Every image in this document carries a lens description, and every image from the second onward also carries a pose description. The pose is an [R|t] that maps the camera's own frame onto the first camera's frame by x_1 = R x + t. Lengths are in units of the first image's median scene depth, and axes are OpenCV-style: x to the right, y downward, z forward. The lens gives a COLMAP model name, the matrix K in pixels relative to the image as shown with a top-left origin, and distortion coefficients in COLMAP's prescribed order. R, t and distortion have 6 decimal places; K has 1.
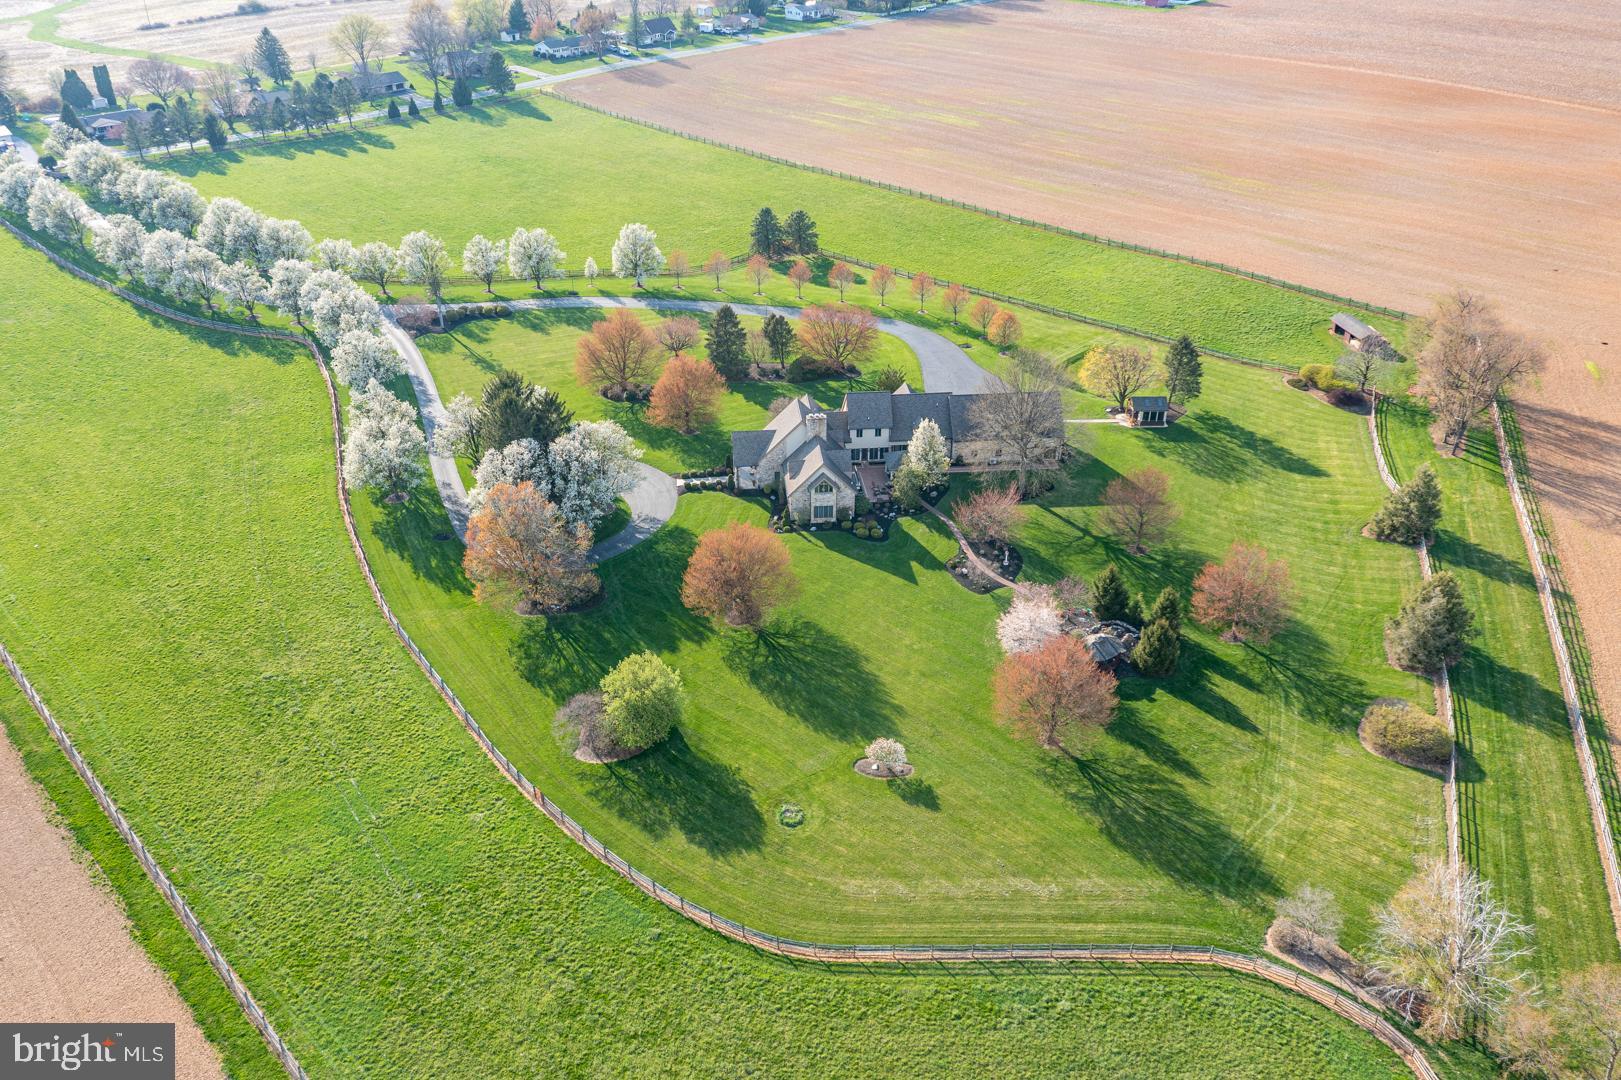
lens RADIAL K [[1251.4, 0, 815.0], [0, 1251.4, 541.2], [0, 0, 1]] dist [-0.005877, 0.008270]
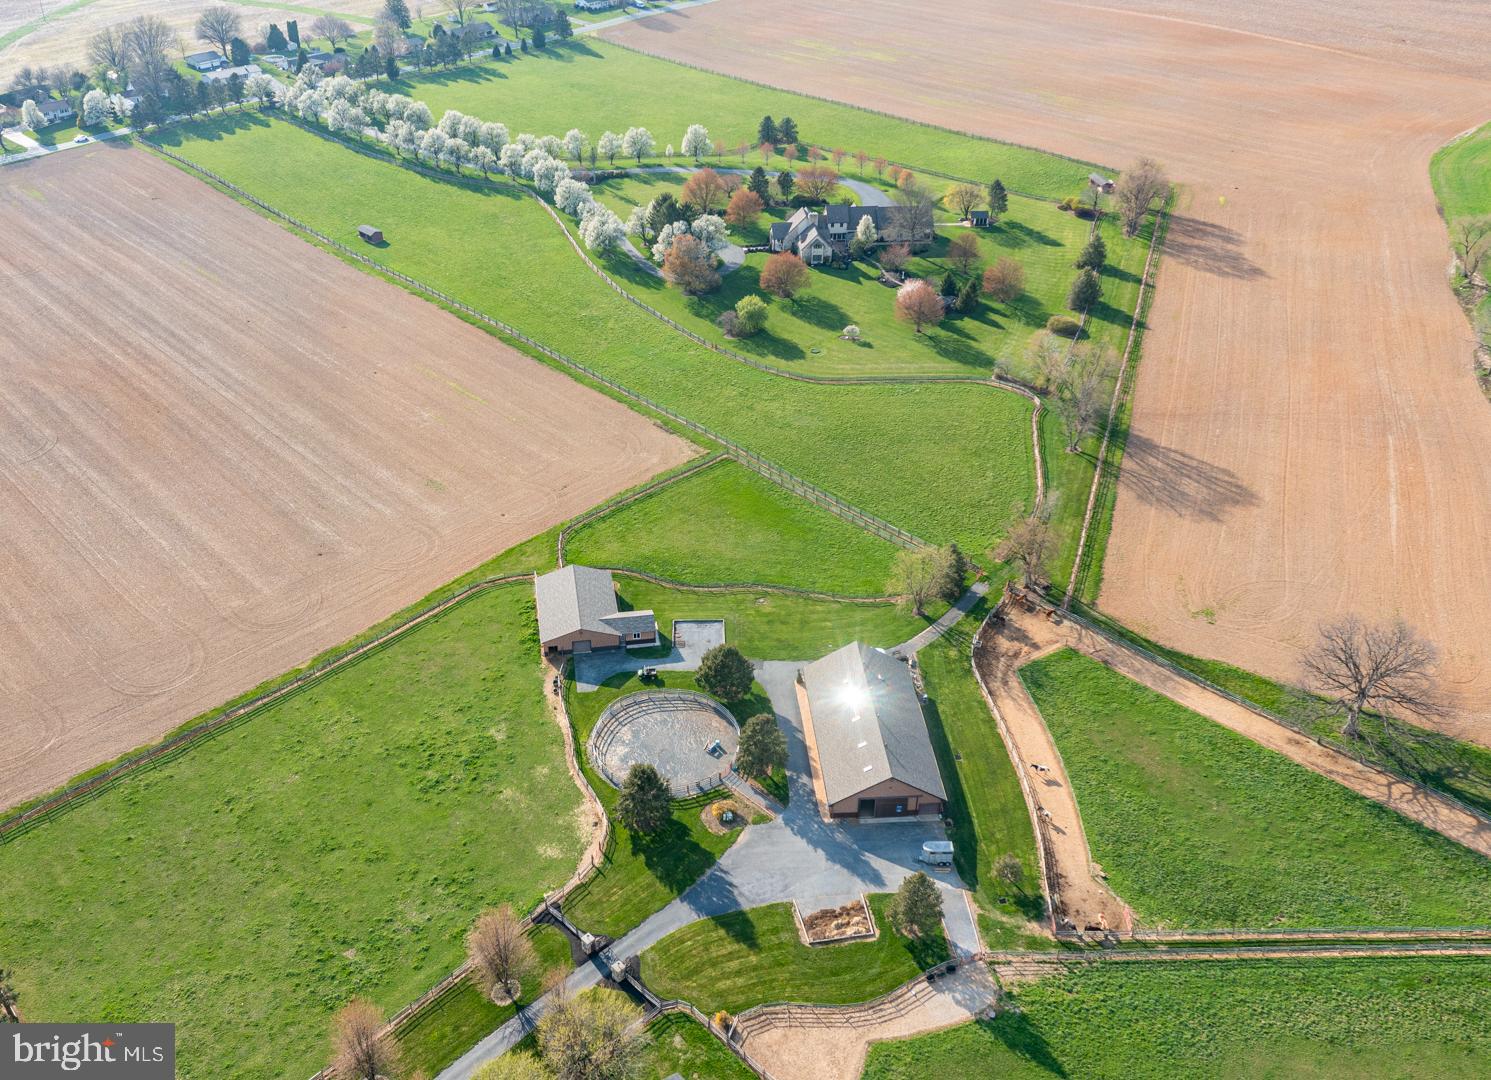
lens RADIAL K [[1538.9, 0, 743.1], [0, 1538.9, 538.7], [0, 0, 1]] dist [-0.005601, 0.000000]
pose [[0.999847, -0.007646, 0.015752, -0.135384], [0.007621, 0.999970, 0.001674, 0.370323], [-0.015764, -0.001553, 0.999875, -1.326393]]
